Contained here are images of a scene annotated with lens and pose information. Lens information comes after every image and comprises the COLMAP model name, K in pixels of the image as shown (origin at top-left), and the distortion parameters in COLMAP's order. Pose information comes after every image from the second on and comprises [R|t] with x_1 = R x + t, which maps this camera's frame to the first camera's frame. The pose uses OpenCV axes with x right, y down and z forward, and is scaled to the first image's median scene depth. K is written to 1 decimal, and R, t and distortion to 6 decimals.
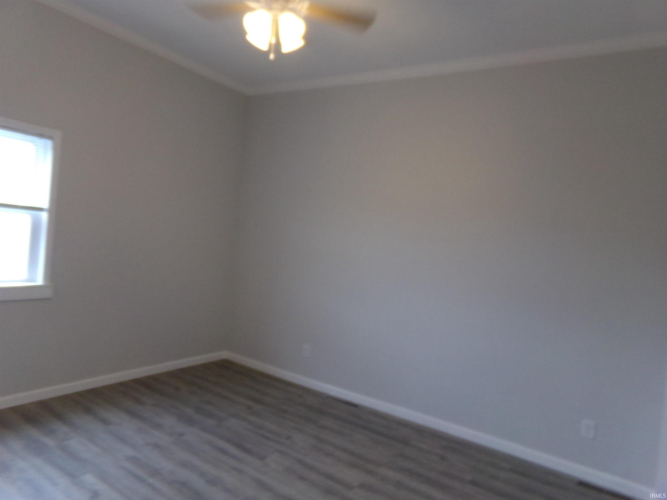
lens RADIAL K [[450.9, 0, 333.5], [0, 450.9, 250.0], [0, 0, 1]] dist [-0.099446, 0.134652]
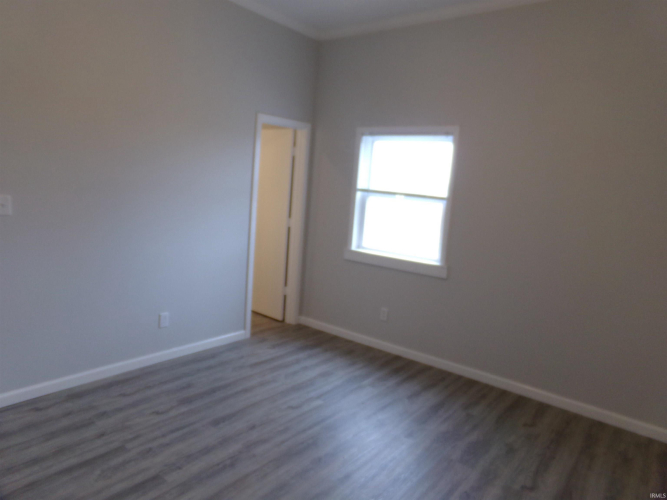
lens RADIAL K [[450.9, 0, 333.5], [0, 450.9, 250.0], [0, 0, 1]] dist [-0.099446, 0.134652]
pose [[-0.072107, 0.033061, -0.996849, 0.488333], [-0.113788, 0.992652, 0.041153, 0.023223], [0.990885, 0.116397, -0.067815, 0.784476]]
